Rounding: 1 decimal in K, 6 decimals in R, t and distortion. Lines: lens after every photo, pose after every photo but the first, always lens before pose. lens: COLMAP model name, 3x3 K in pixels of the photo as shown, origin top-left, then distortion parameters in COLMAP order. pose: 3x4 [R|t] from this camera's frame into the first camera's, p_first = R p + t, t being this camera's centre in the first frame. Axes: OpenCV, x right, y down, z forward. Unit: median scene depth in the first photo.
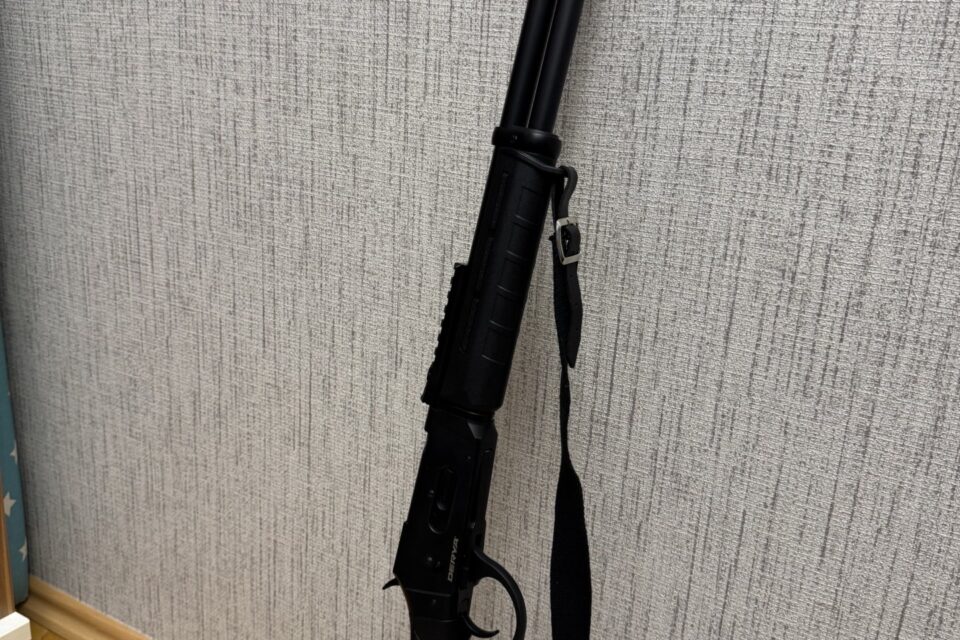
lens RADIAL K [[919.0, 0, 472.7], [0, 919.0, 321.1], [0, 0, 1]] dist [0.067411, 0.000000]
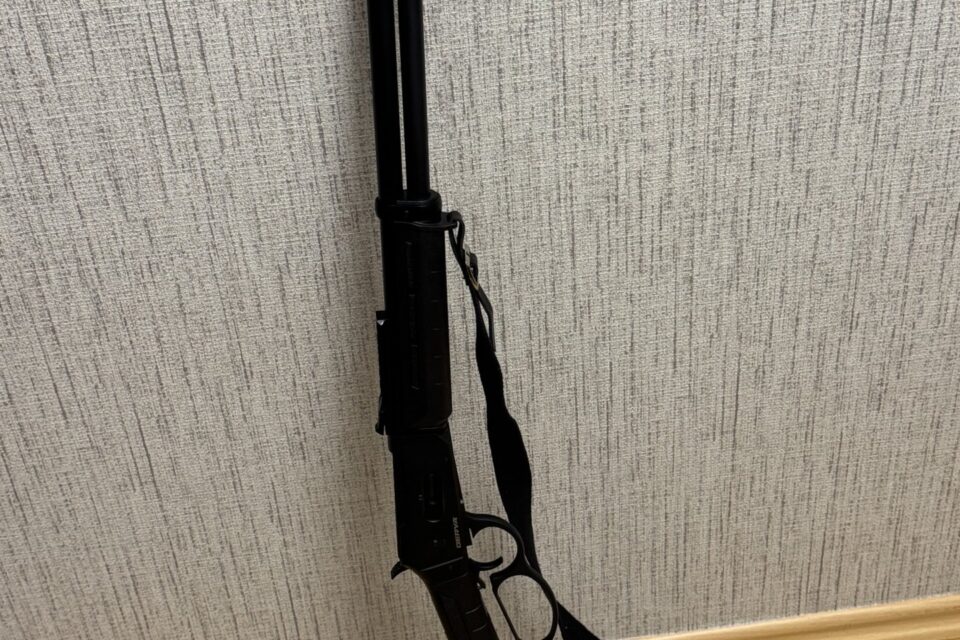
lens RADIAL K [[1659.9, 0, 475.8], [0, 1659.9, 321.7], [0, 0, 1]] dist [0.105856, 0.000000]
pose [[0.779739, -0.488281, 0.391903, -0.615361], [0.289022, 0.835966, 0.466504, -0.832602], [-0.555403, -0.250483, 0.792960, -0.554109]]
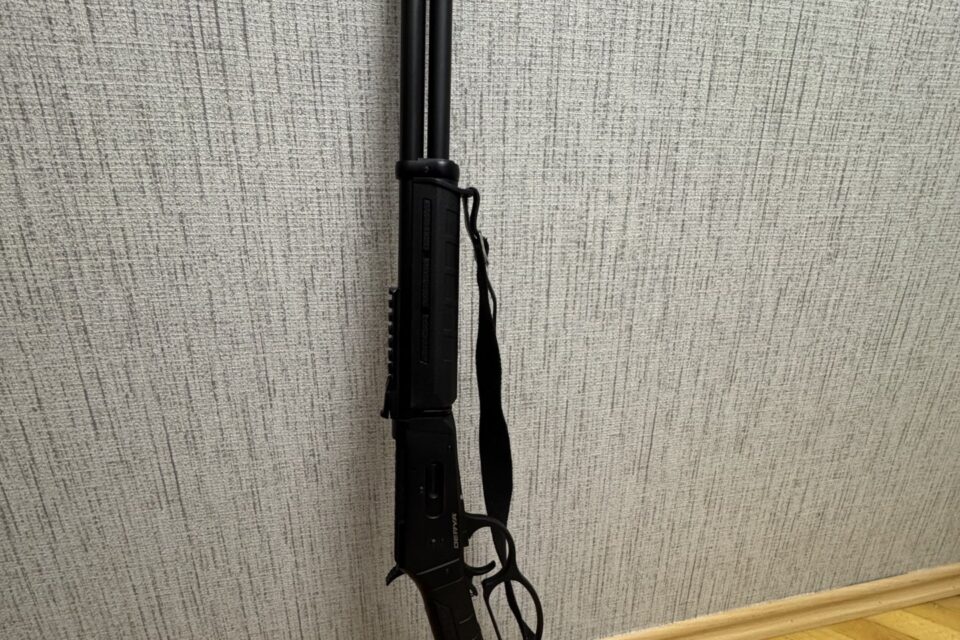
lens RADIAL K [[513.5, 0, 481.5], [0, 513.5, 318.0], [0, 0, 1]] dist [-0.009730, 0.002099]
pose [[0.722894, -0.274431, 0.634123, -0.297735], [0.235309, 0.960663, 0.147498, -0.083004], [-0.649656, 0.042589, 0.759034, 0.404664]]
